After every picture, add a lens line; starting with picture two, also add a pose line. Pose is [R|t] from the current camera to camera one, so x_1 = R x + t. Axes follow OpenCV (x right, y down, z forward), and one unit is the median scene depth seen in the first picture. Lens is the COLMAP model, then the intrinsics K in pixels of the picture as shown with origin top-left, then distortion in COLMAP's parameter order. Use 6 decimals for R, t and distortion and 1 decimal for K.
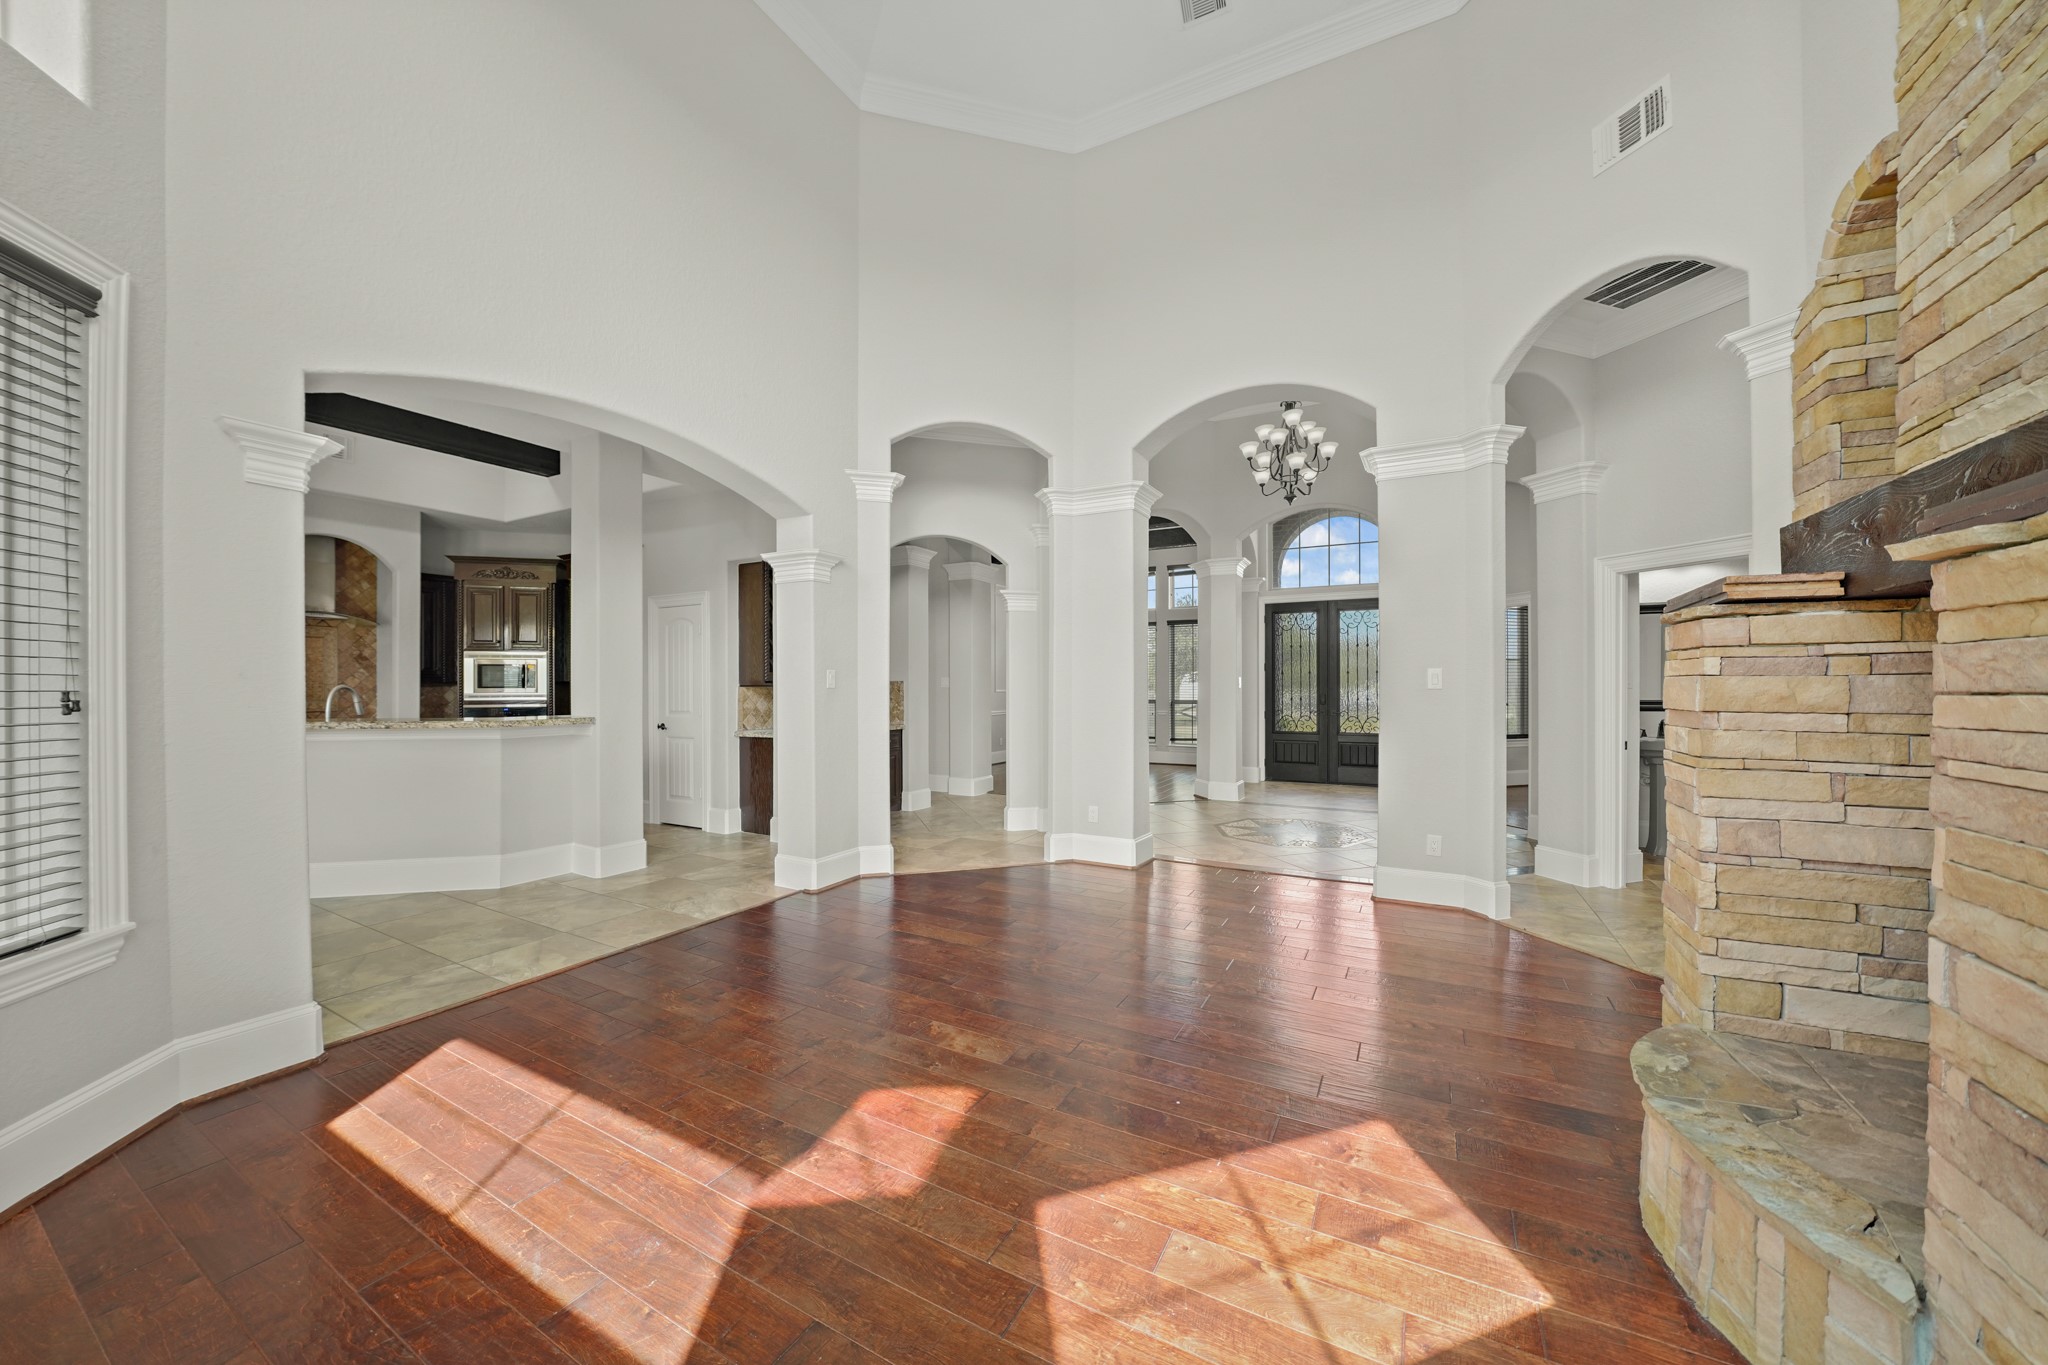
lens RADIAL K [[715.5, 0, 1035.5], [0, 715.5, 681.6], [0, 0, 1]] dist [-0.007391, -0.000051]
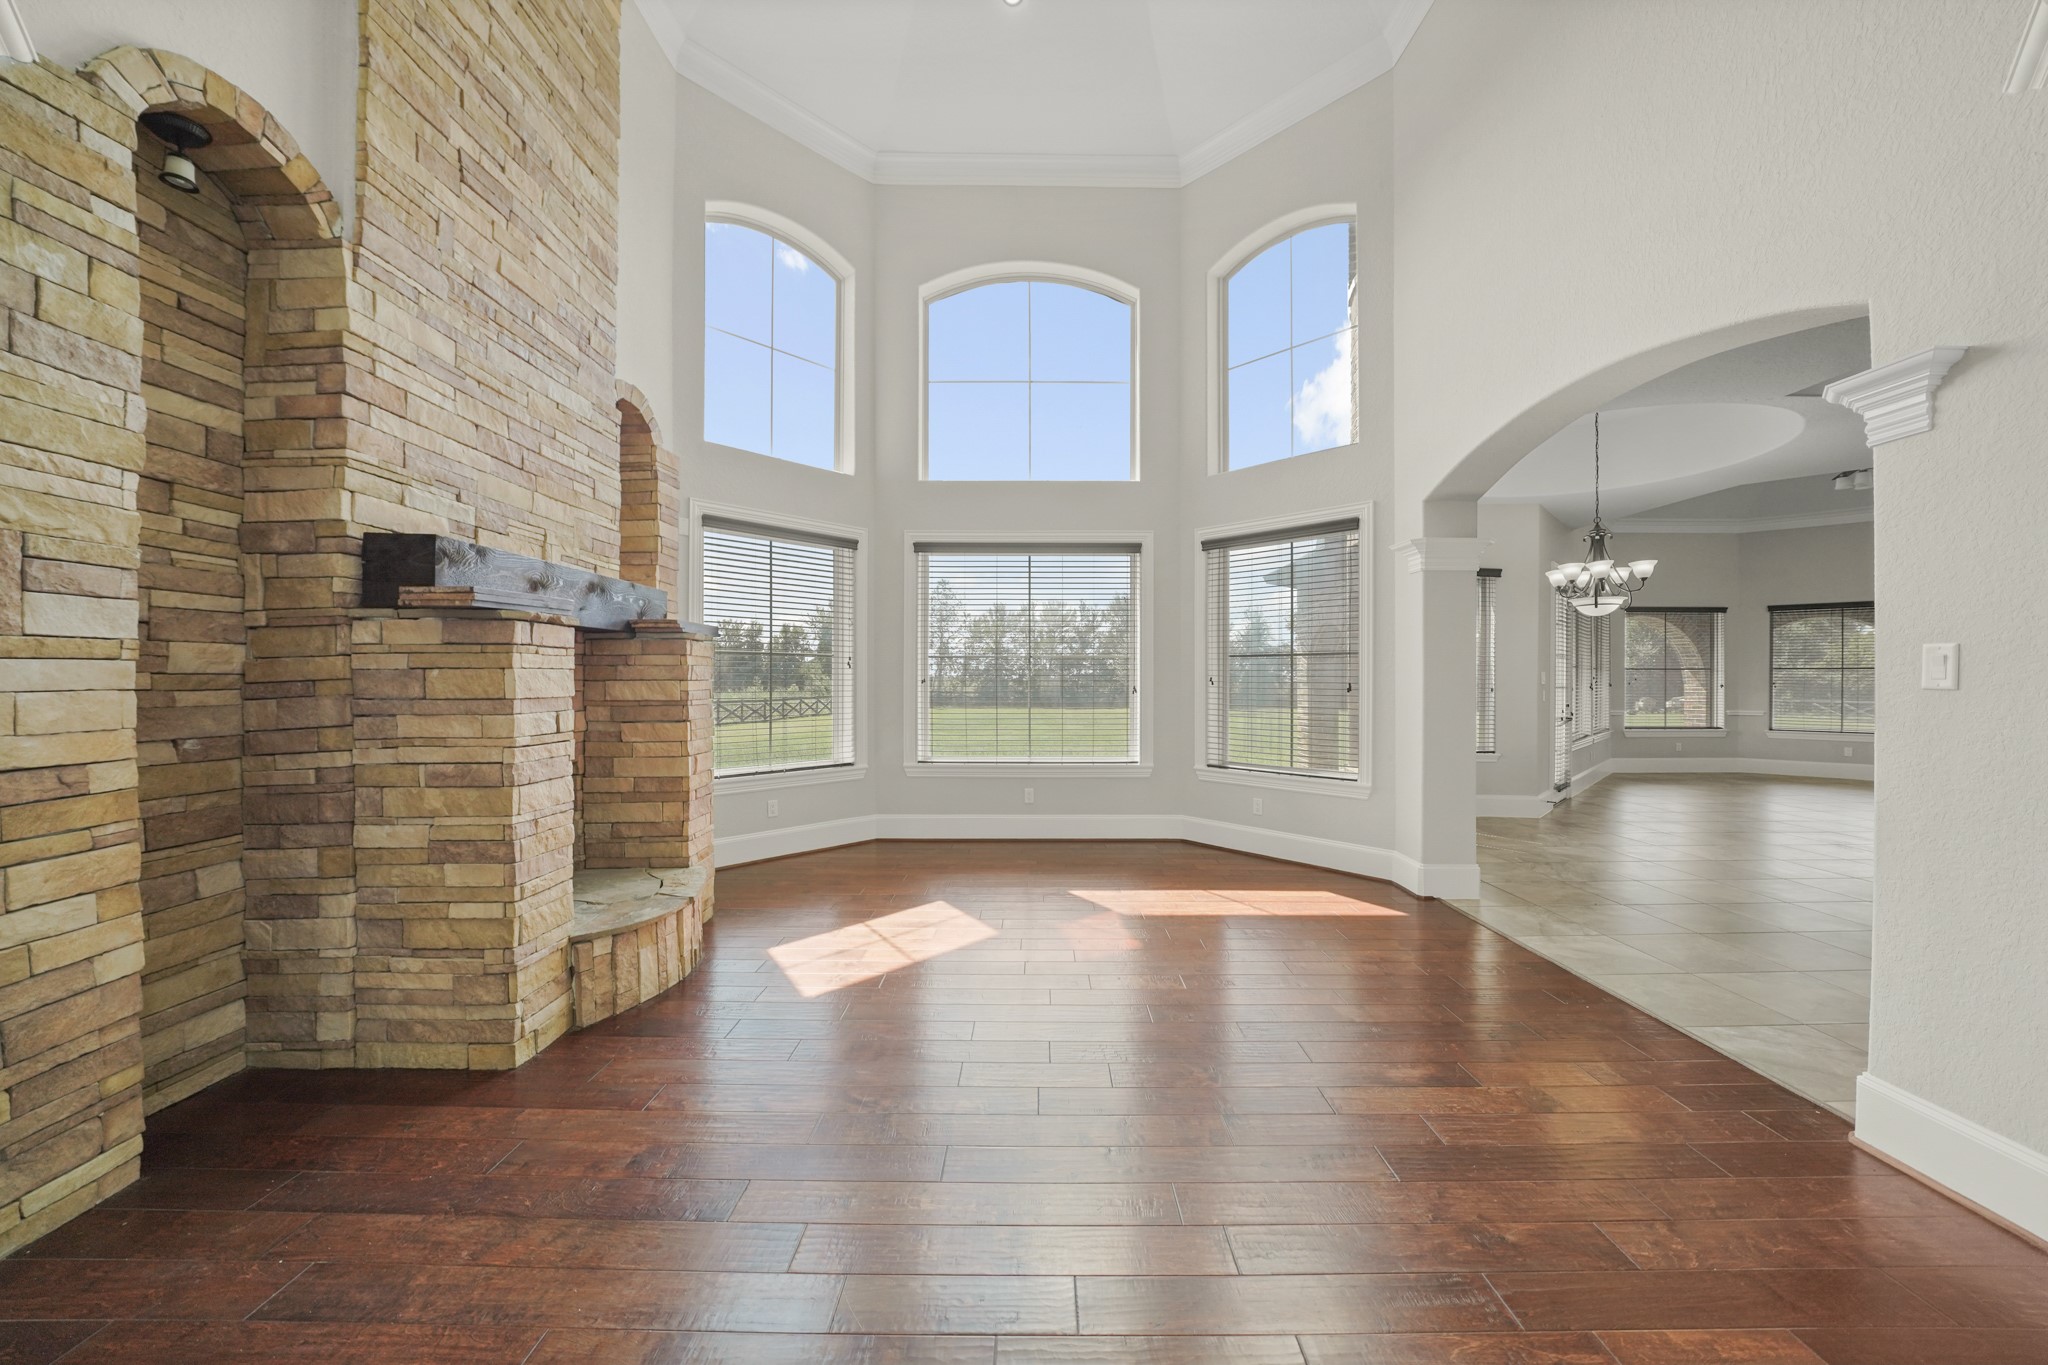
lens RADIAL K [[769.1, 0, 1032.8], [0, 769.1, 684.3], [0, 0, 1]] dist [-0.008055, -0.000205]
pose [[-0.884518, -0.001069, -0.466506, 0.926011], [-0.002343, 0.999995, 0.002151, 0.014500], [0.466501, 0.002995, -0.884516, 2.929247]]
